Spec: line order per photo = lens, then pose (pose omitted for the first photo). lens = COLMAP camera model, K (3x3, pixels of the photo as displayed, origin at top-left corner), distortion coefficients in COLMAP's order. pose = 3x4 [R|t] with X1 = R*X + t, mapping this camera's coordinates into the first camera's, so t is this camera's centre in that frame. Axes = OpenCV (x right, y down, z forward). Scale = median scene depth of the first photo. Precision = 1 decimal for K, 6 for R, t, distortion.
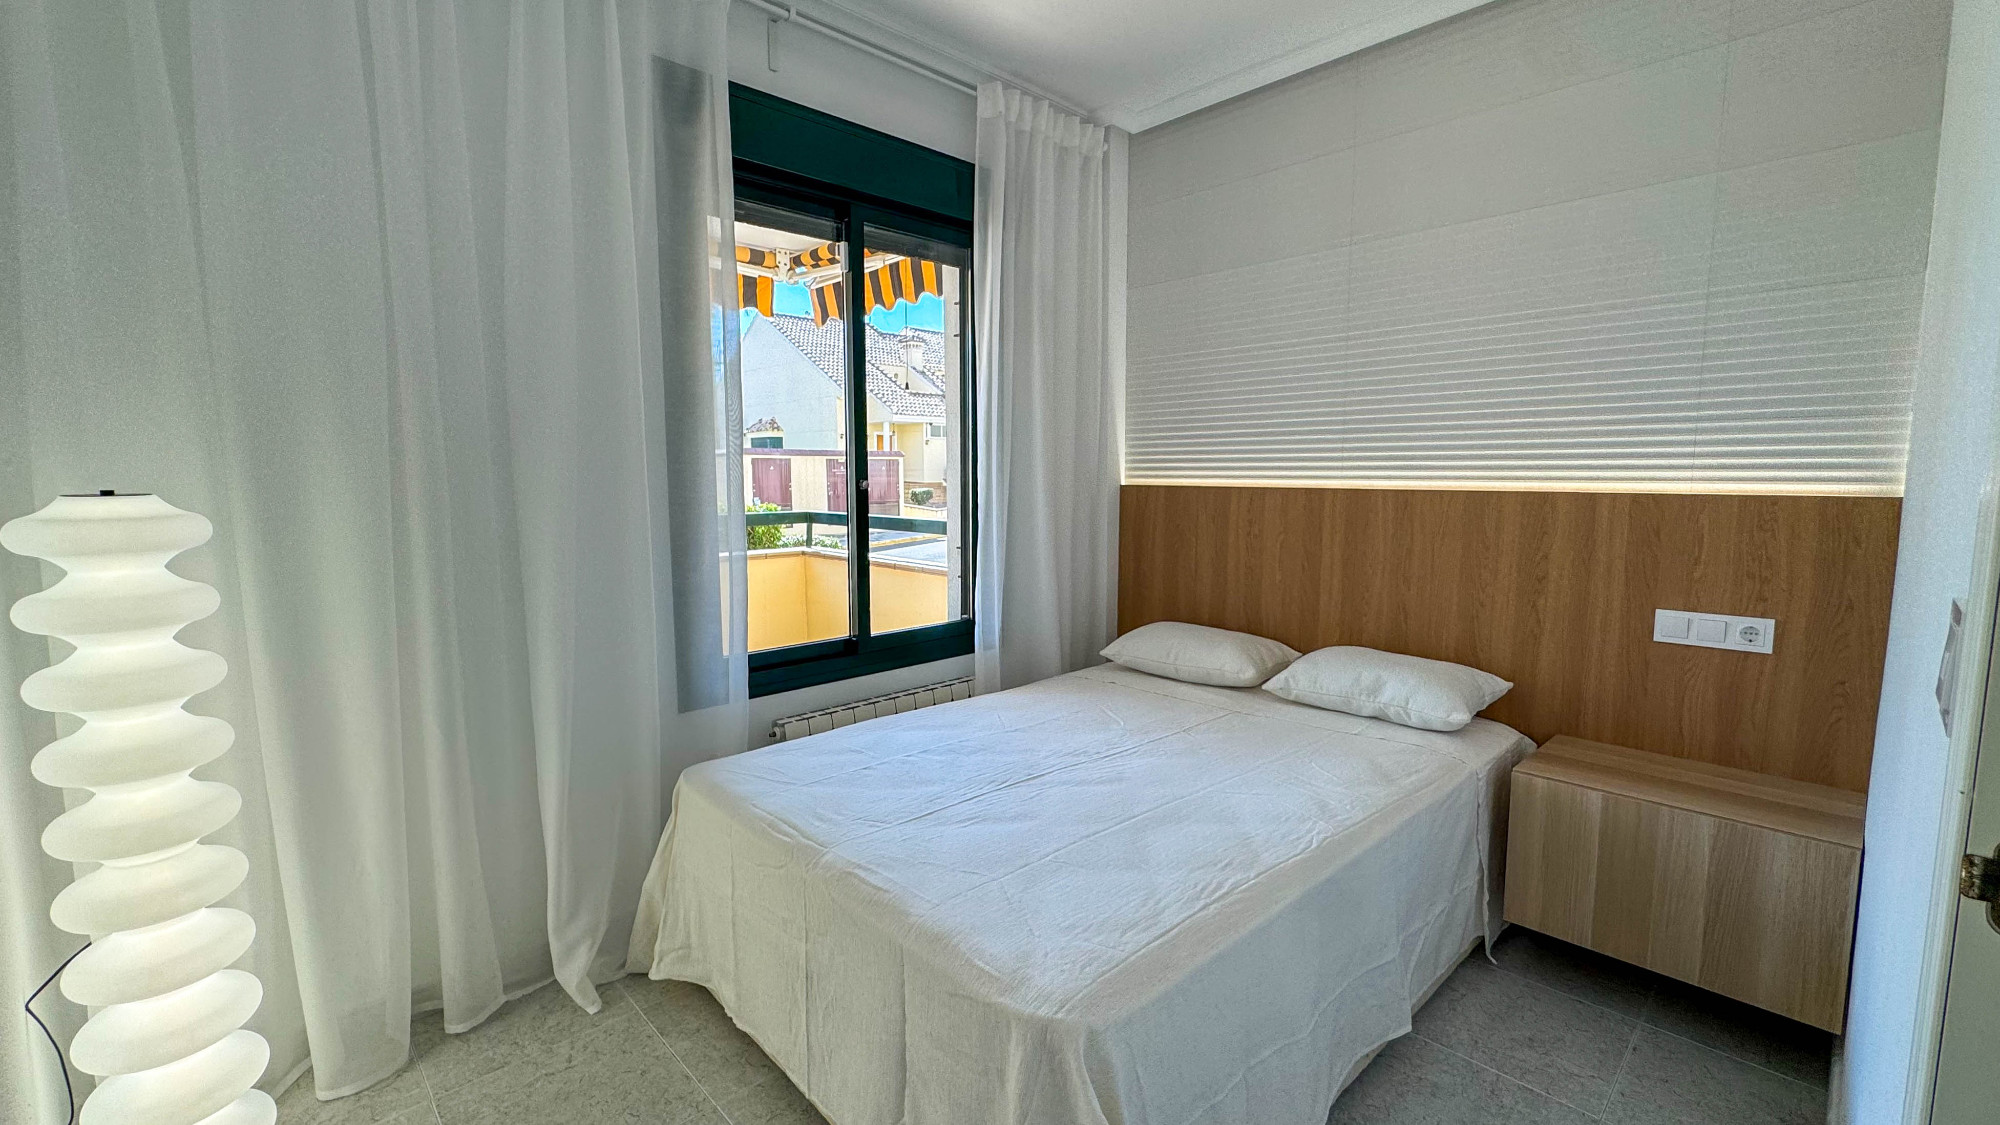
lens RADIAL K [[828.2, 0, 1002.3], [0, 828.2, 560.4], [0, 0, 1]] dist [0.000639, 0.000315]
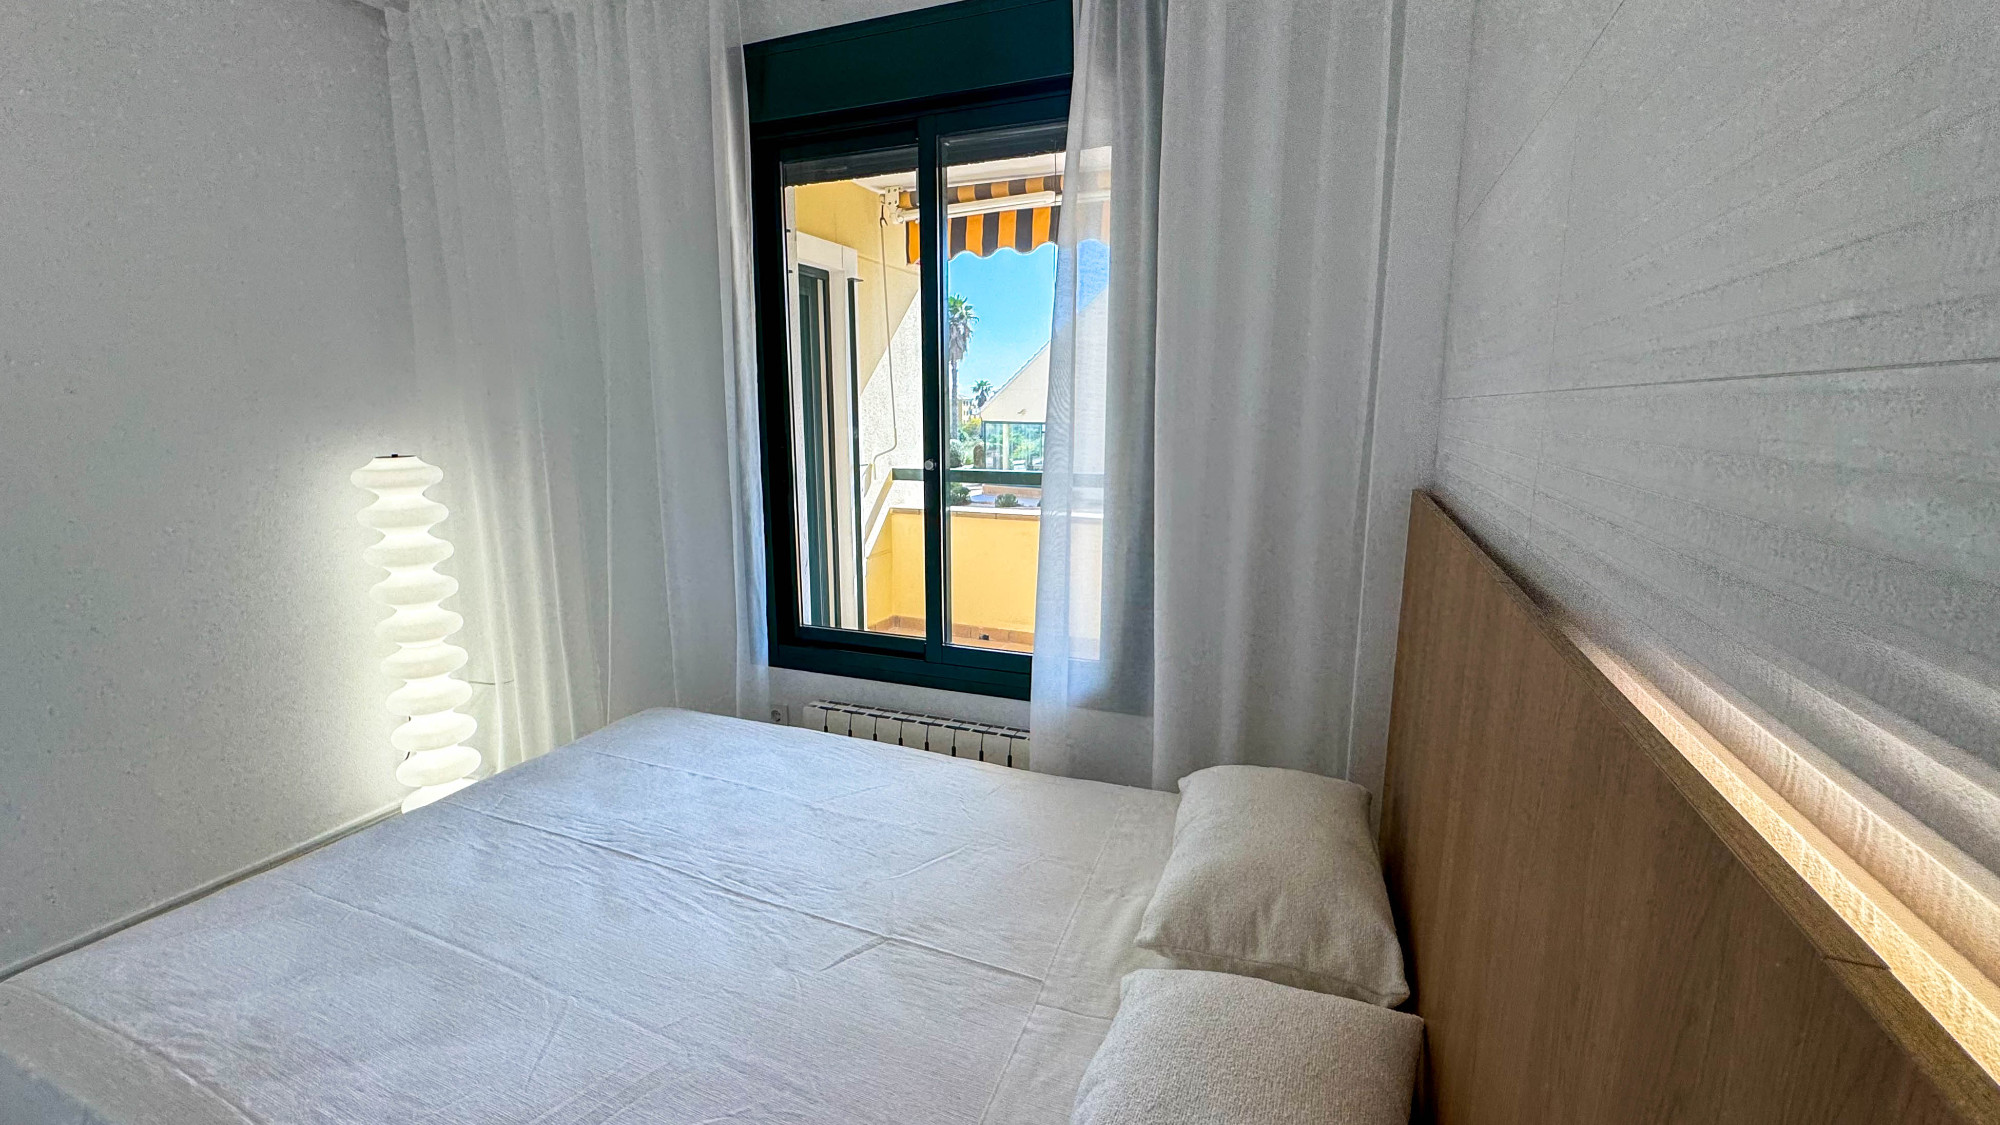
lens RADIAL K [[828.2, 0, 1002.3], [0, 828.2, 560.4], [0, 0, 1]] dist [0.000639, 0.000315]
pose [[0.417293, 0.187006, -0.889323, 0.885999], [-0.092313, 0.982259, 0.163233, -0.198266], [0.904071, 0.013980, 0.427153, 0.998536]]
